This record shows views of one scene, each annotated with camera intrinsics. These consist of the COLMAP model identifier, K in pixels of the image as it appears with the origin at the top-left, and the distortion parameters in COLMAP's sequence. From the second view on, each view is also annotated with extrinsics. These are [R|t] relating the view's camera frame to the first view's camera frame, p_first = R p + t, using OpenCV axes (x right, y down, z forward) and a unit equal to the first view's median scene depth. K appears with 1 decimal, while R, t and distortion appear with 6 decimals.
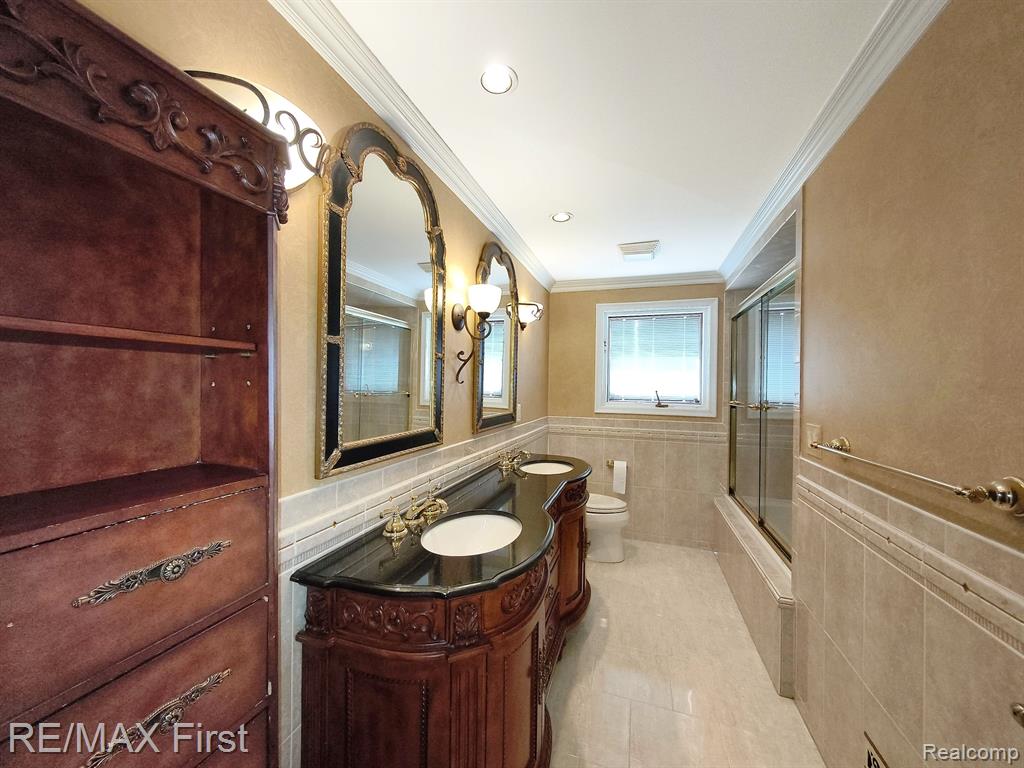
lens RADIAL K [[359.7, 0, 513.7], [0, 359.7, 384.6], [0, 0, 1]] dist [0.000046, 0.000001]
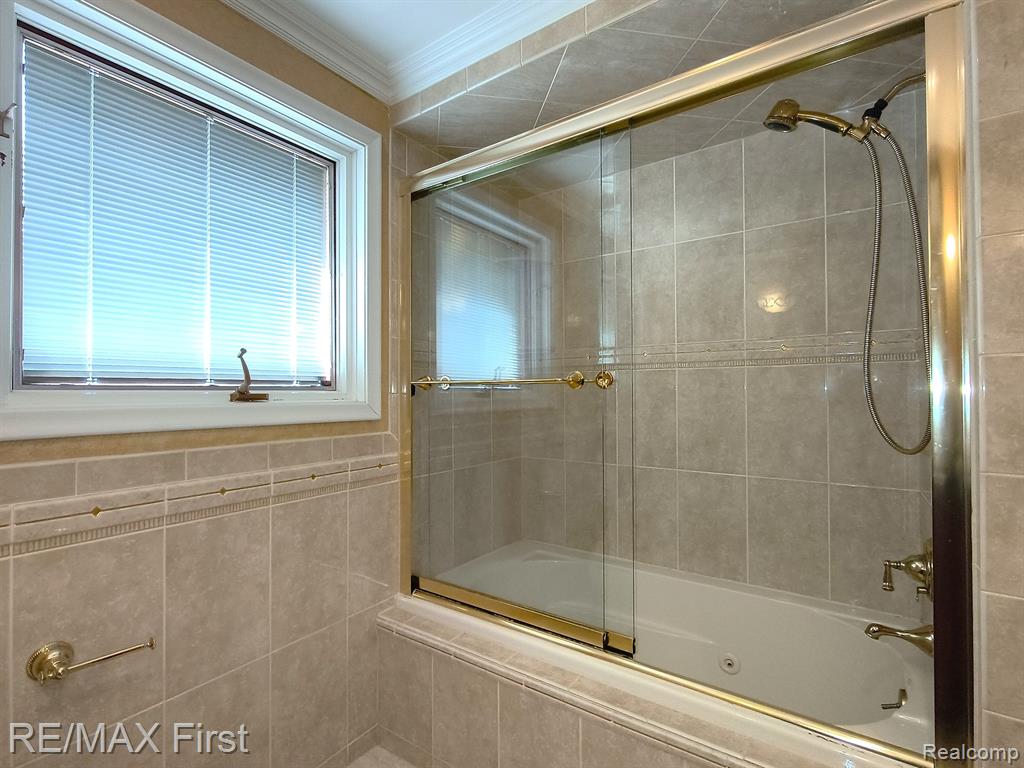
lens RADIAL K [[484.5, 0, 513.8], [0, 484.5, 386.1], [0, 0, 1]] dist [-0.001890, -0.000258]
pose [[0.277789, -0.000840, 0.960642, 0.063146], [0.005867, 0.999982, -0.000822, 0.052304], [-0.960624, 0.005865, 0.277789, 0.673169]]
